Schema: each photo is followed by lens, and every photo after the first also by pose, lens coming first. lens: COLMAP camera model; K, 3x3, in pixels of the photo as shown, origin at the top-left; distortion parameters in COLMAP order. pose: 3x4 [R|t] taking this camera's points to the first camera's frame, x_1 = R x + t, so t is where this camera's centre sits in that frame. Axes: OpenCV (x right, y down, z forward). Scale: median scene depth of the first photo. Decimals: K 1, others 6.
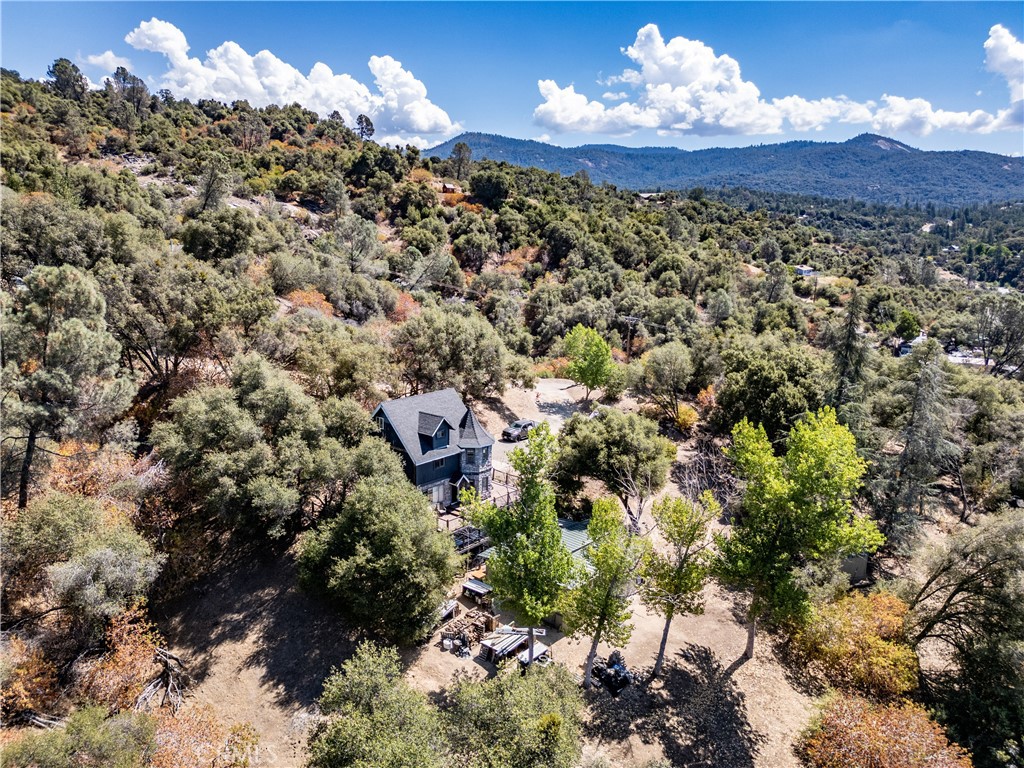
lens RADIAL K [[725.5, 0, 504.0], [0, 725.5, 381.1], [0, 0, 1]] dist [0.064189, -0.054948]
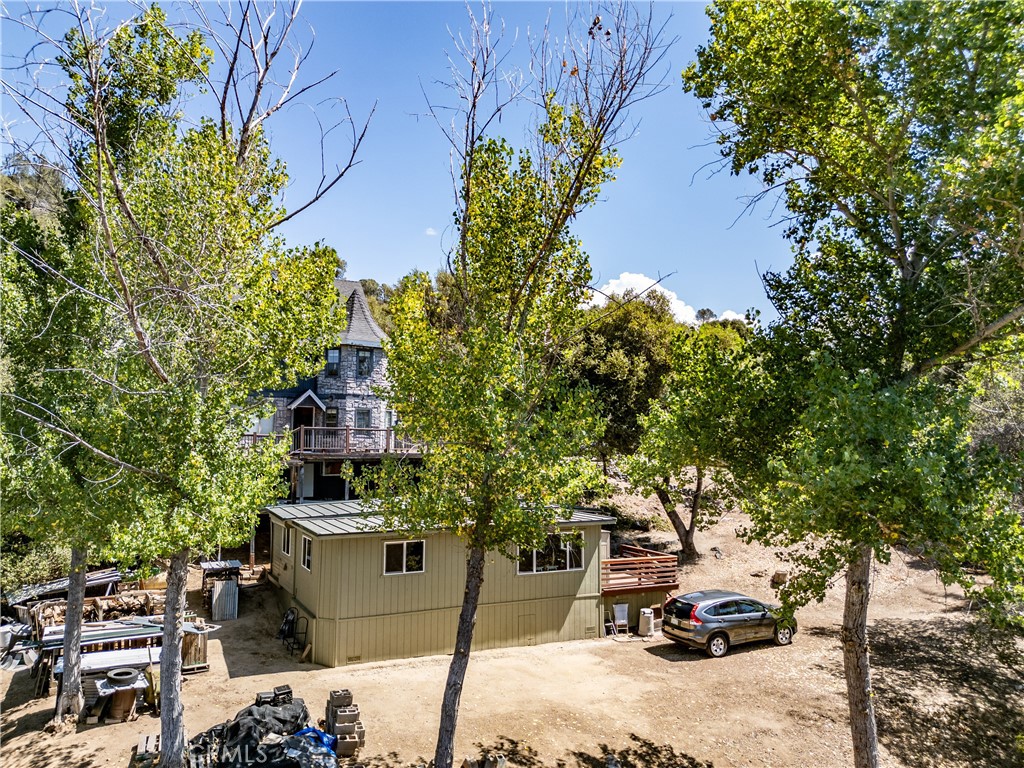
lens RADIAL K [[725.5, 0, 503.2], [0, 725.5, 393.2], [0, 0, 1]] dist [0.064189, -0.054948]
pose [[0.926227, -0.033264, -0.375495, 0.071935], [-0.072770, 0.961586, -0.264684, 0.068105], [0.369875, 0.272482, 0.888226, 0.149066]]
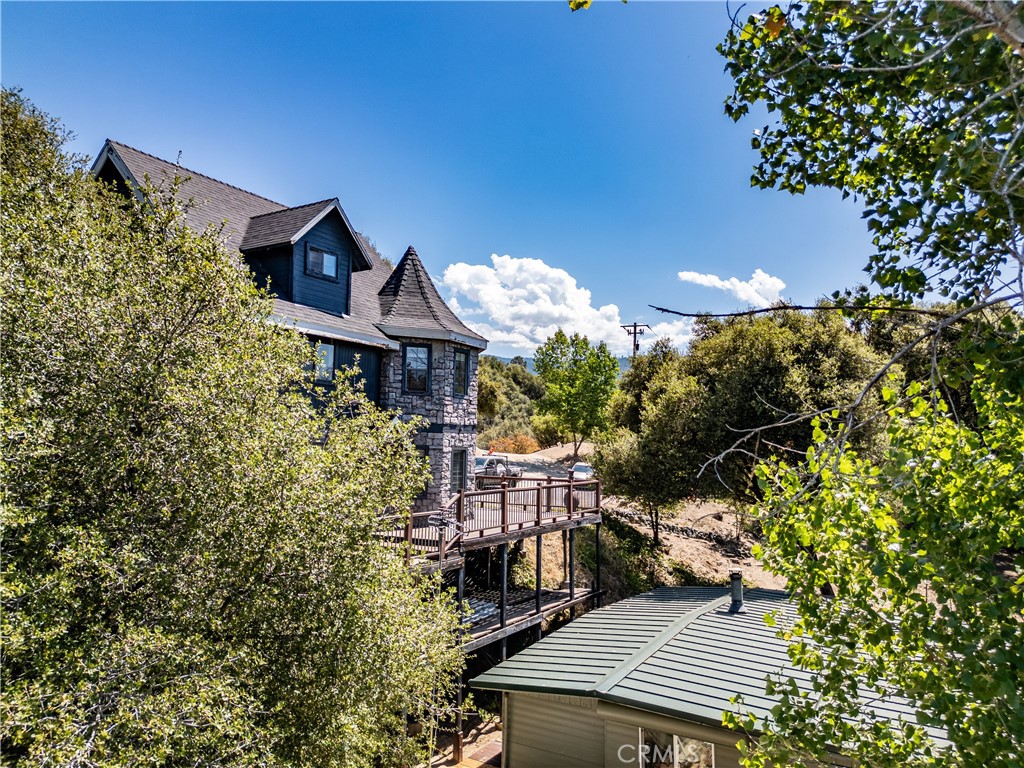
lens RADIAL K [[725.5, 0, 514.6], [0, 725.5, 374.0], [0, 0, 1]] dist [0.064189, -0.054948]
pose [[0.983621, 0.009602, 0.179993, -0.015980], [0.043431, 0.956534, -0.288367, 0.051913], [-0.174938, 0.291462, 0.940450, 0.182247]]
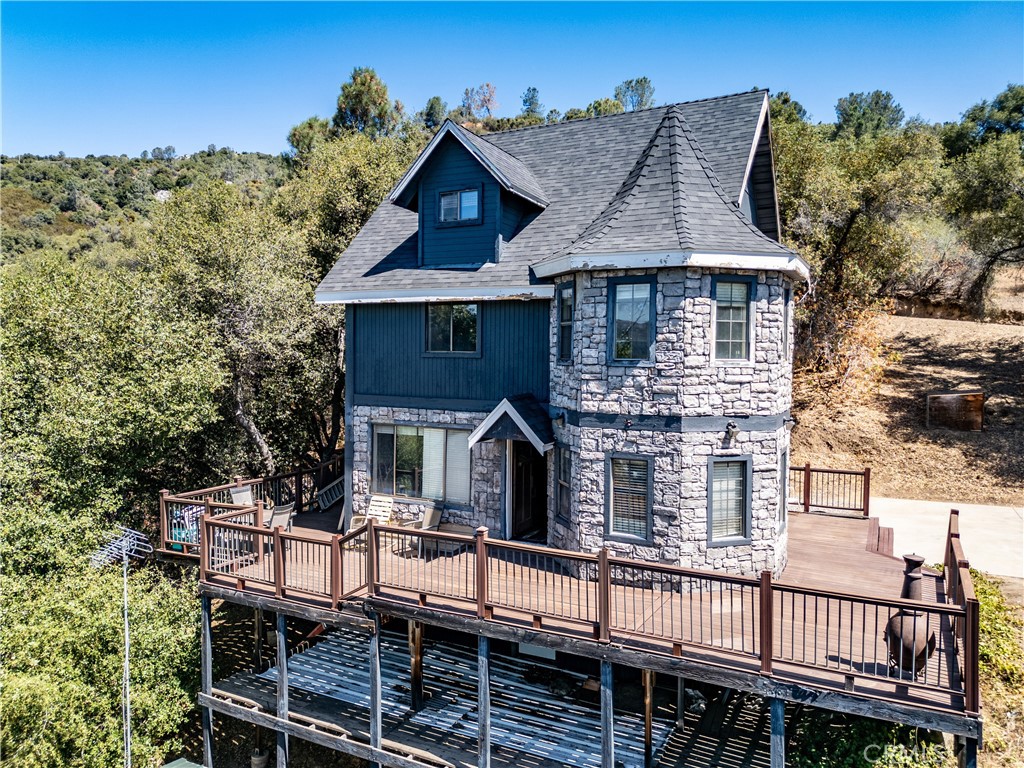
lens RADIAL K [[725.5, 0, 521.1], [0, 725.5, 367.5], [0, 0, 1]] dist [0.064189, -0.054948]
pose [[0.227084, -0.004343, -0.973866, 0.038102], [-0.199749, 0.978522, -0.050940, 0.033543], [0.953170, 0.206097, 0.221339, 0.247474]]
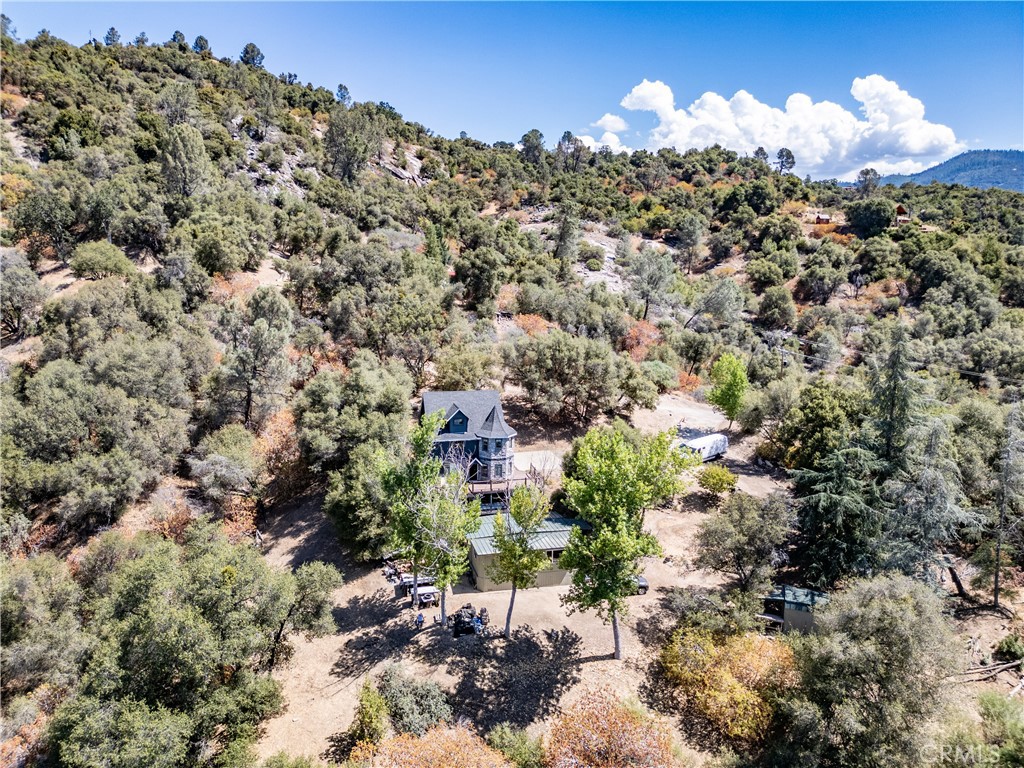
lens RADIAL K [[725.5, 0, 507.9], [0, 725.5, 364.0], [0, 0, 1]] dist [0.064189, -0.054948]
pose [[0.817431, 0.073650, -0.571299, 0.177284], [-0.112356, 0.993129, -0.032731, 0.001041], [0.564963, 0.090945, 0.820089, 0.000134]]
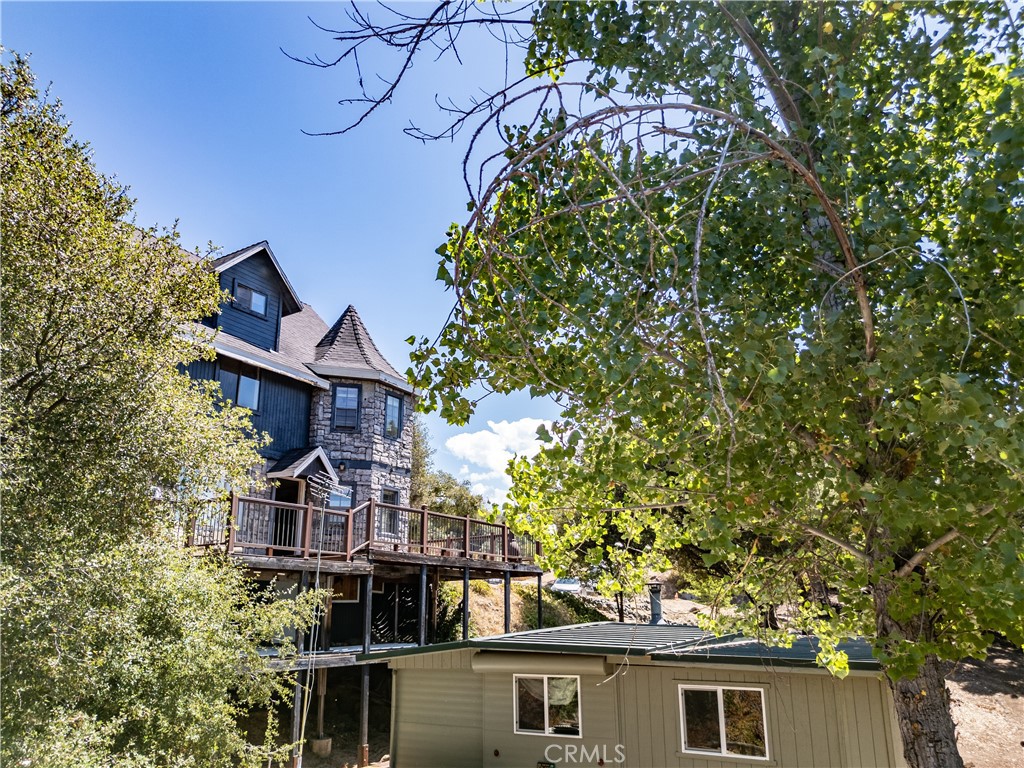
lens RADIAL K [[725.5, 0, 531.1], [0, 725.5, 425.8], [0, 0, 1]] dist [0.064189, -0.054948]
pose [[0.983514, 0.014553, 0.180245, -0.006202], [0.066013, 0.899071, -0.432797, 0.067059], [-0.168351, 0.437561, 0.883288, 0.184013]]
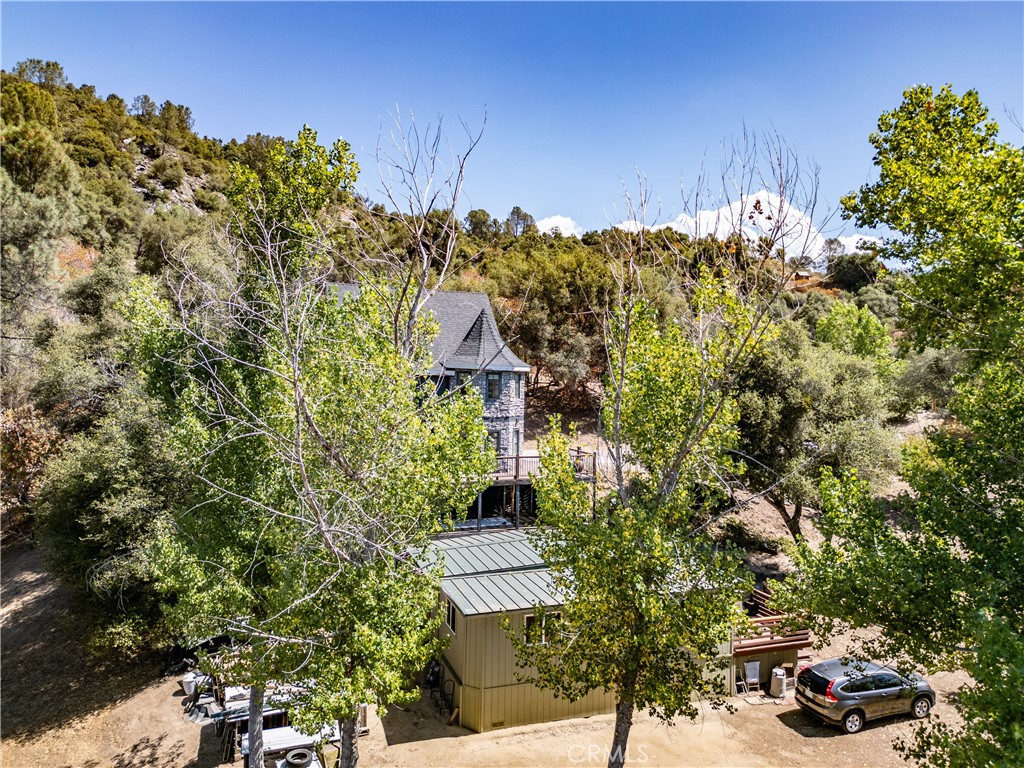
lens RADIAL K [[725.5, 0, 534.1], [0, 725.5, 379.4], [0, 0, 1]] dist [0.064189, -0.054948]
pose [[0.880116, 0.005514, -0.474727, 0.069753], [-0.100003, 0.979651, -0.174020, 0.049867], [0.464108, 0.200632, 0.862758, 0.141695]]
